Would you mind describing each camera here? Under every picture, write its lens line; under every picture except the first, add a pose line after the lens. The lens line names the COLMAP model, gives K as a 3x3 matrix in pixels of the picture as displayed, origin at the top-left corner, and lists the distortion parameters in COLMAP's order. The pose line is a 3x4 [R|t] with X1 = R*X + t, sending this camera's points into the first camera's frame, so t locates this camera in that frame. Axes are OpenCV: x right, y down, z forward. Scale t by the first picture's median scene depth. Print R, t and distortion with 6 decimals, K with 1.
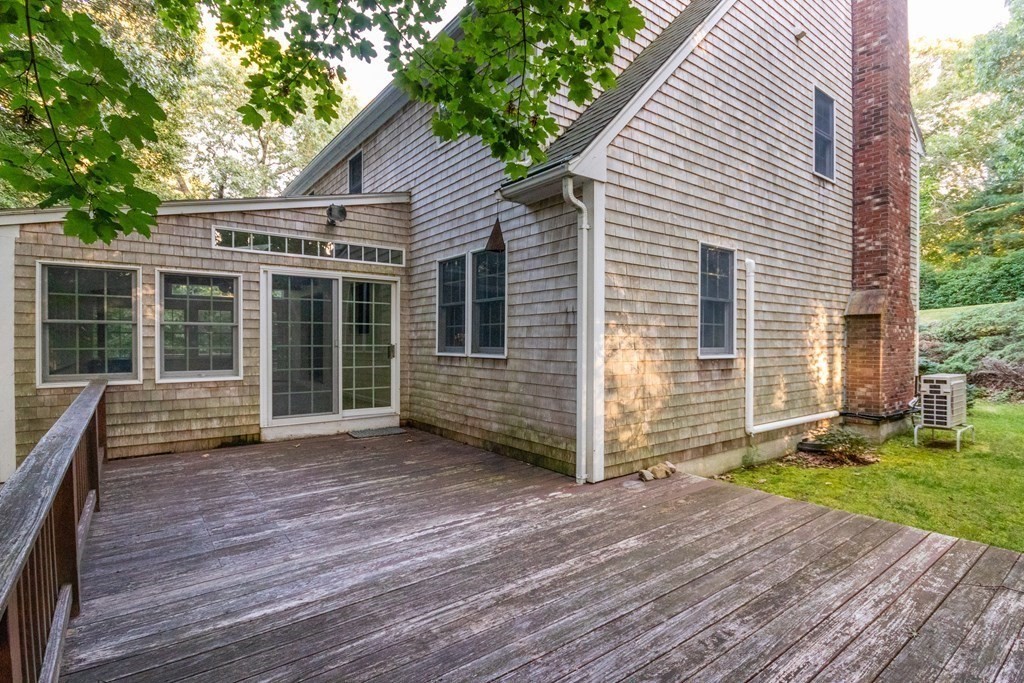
lens RADIAL K [[485.9, 0, 497.6], [0, 485.9, 354.5], [0, 0, 1]] dist [-0.006130, -0.001371]
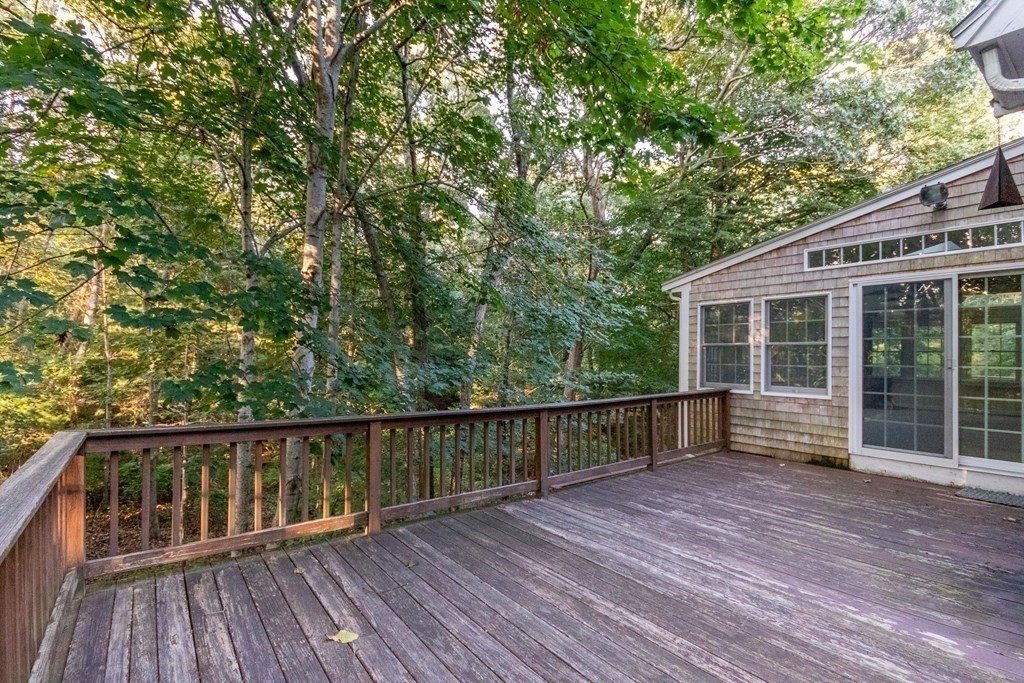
lens RADIAL K [[485.9, 0, 497.6], [0, 485.9, 354.5], [0, 0, 1]] dist [-0.006130, -0.001371]
pose [[0.004225, -0.004222, -0.999982, 0.613631], [-0.036140, 0.999337, -0.004372, -0.013697], [0.999338, 0.036158, 0.004070, 0.448804]]
